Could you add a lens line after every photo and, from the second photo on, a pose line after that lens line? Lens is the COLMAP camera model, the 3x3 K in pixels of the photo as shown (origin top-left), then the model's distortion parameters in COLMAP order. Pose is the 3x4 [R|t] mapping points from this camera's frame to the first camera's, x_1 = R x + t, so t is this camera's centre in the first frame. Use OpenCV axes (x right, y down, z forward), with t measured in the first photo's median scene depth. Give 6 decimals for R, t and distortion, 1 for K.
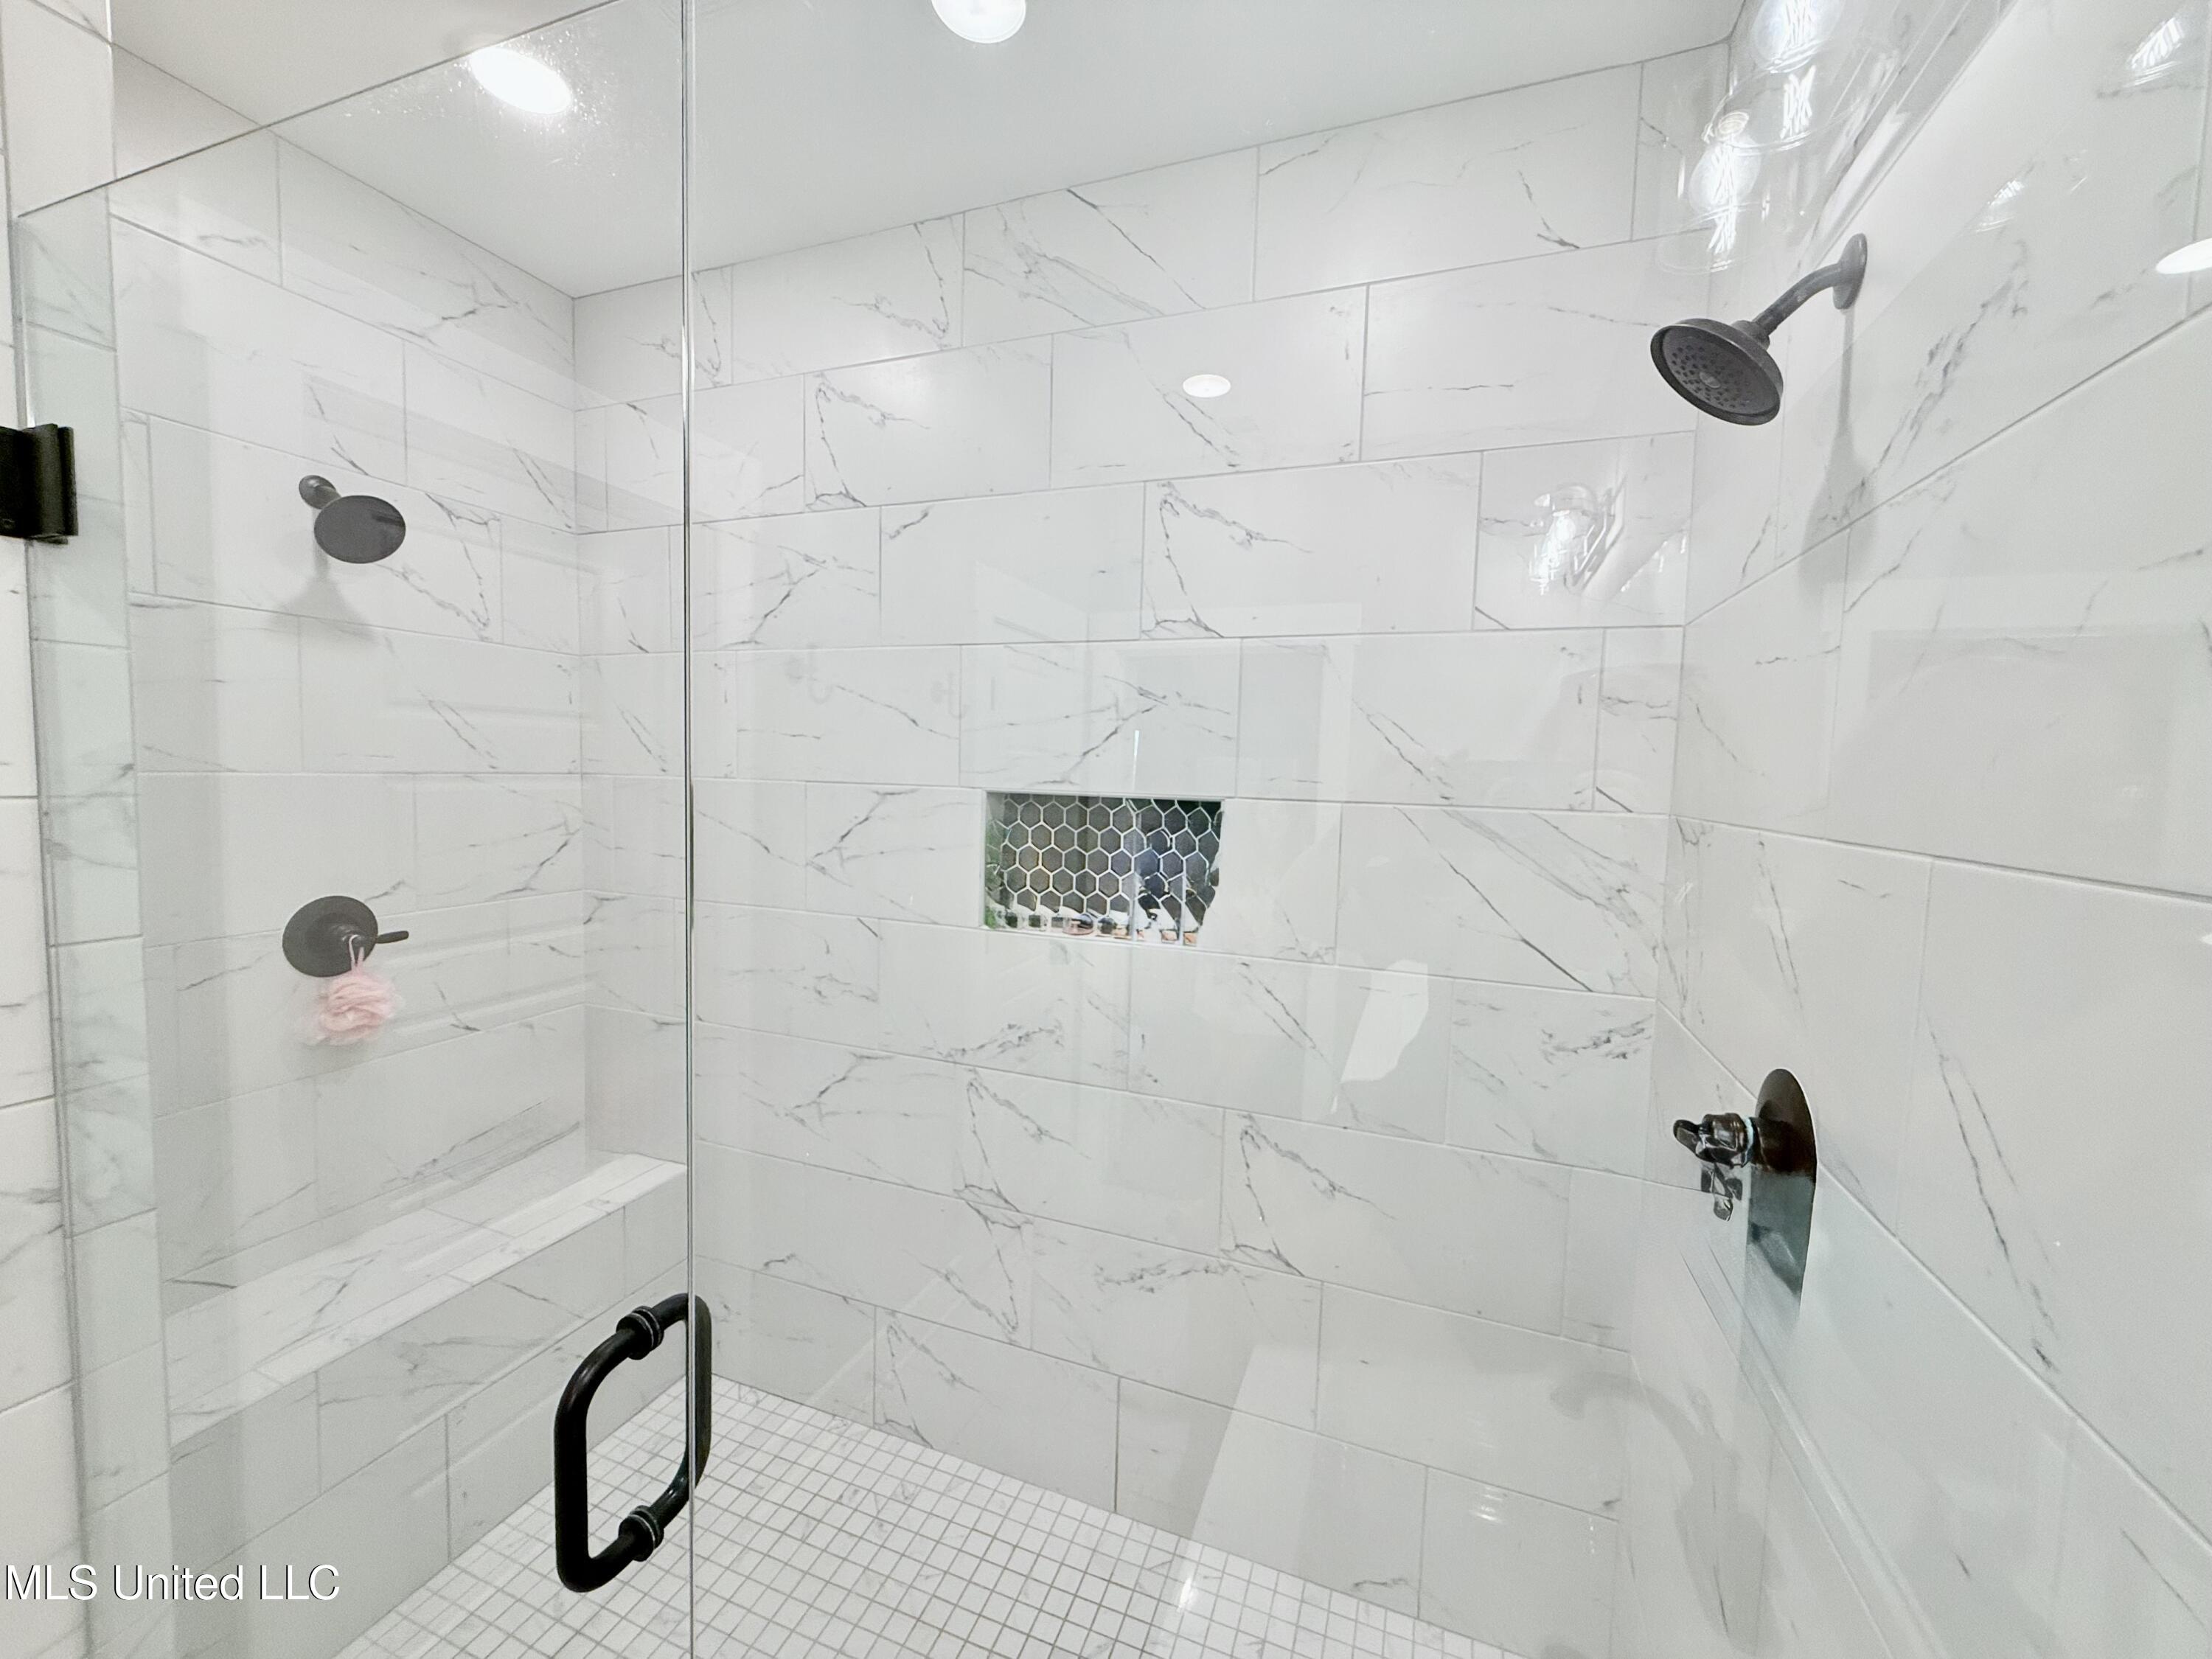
lens RADIAL K [[891.8, 0, 1095.1], [0, 891.8, 835.8], [0, 0, 1]] dist [0.001661, 0.000226]
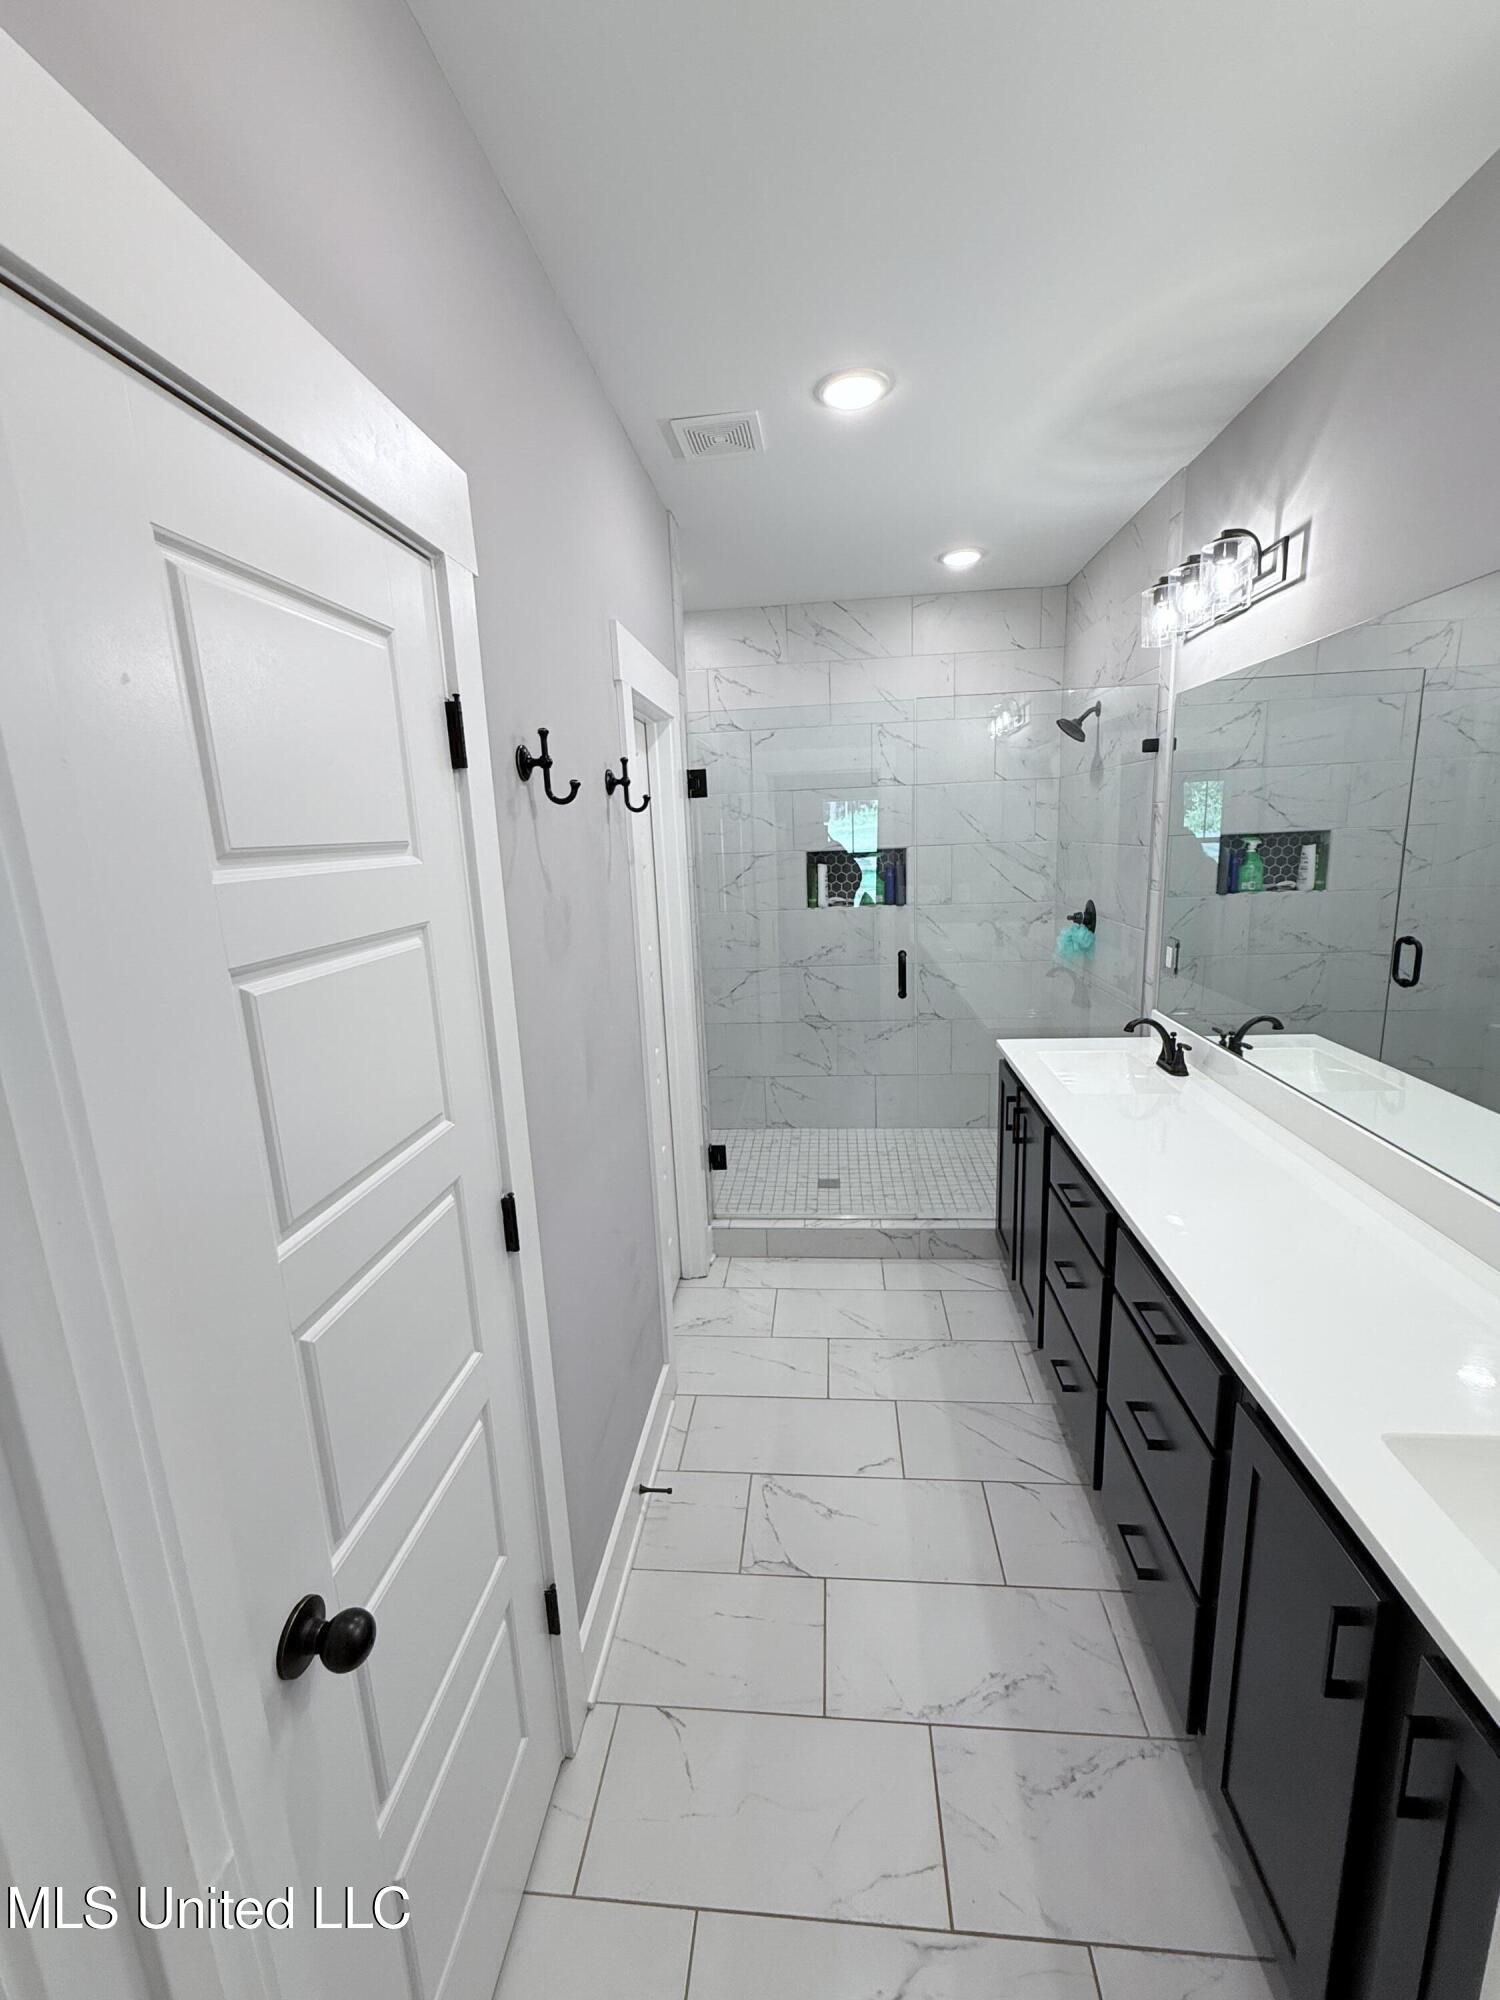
lens RADIAL K [[806.3, 0, 756.8], [0, 806.3, 996.3], [0, 0, 1]] dist [0.001661, 0.000226]
pose [[0.961235, -0.124997, 0.245769, -0.937293], [0.090604, 0.985035, 0.146621, 0.004601], [-0.260418, -0.118670, 0.958175, -1.239200]]
